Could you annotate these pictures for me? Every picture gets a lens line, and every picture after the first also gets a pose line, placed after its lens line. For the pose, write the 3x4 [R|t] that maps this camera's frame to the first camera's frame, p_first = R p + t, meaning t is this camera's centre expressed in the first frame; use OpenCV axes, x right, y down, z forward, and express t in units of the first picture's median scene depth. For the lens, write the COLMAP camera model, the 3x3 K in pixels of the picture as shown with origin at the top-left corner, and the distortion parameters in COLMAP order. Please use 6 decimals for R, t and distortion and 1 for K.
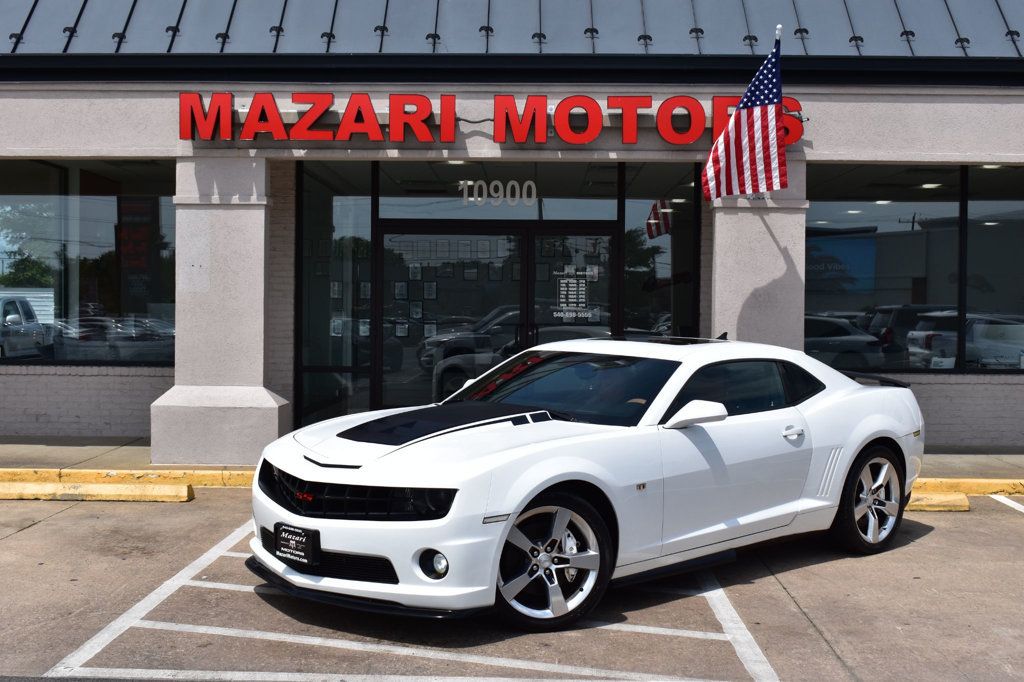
lens RADIAL K [[1367.2, 0, 512.0], [0, 1367.2, 341.0], [0, 0, 1]] dist [-0.013174, -0.057598]
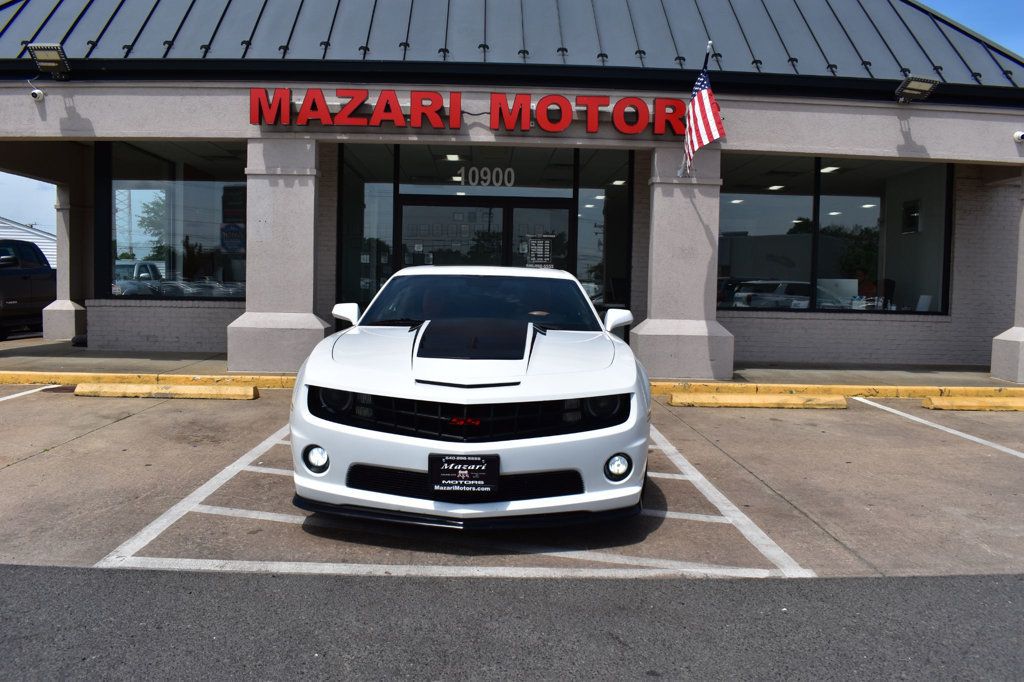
lens RADIAL K [[829.0, 0, 512.0], [0, 829.0, 341.0], [0, 0, 1]] dist [-0.083069, -0.003660]
pose [[0.998536, 0.007967, 0.053499, -0.032614], [-0.010264, 0.999031, 0.042794, 0.024214], [-0.053106, -0.043281, 0.997650, 0.194935]]
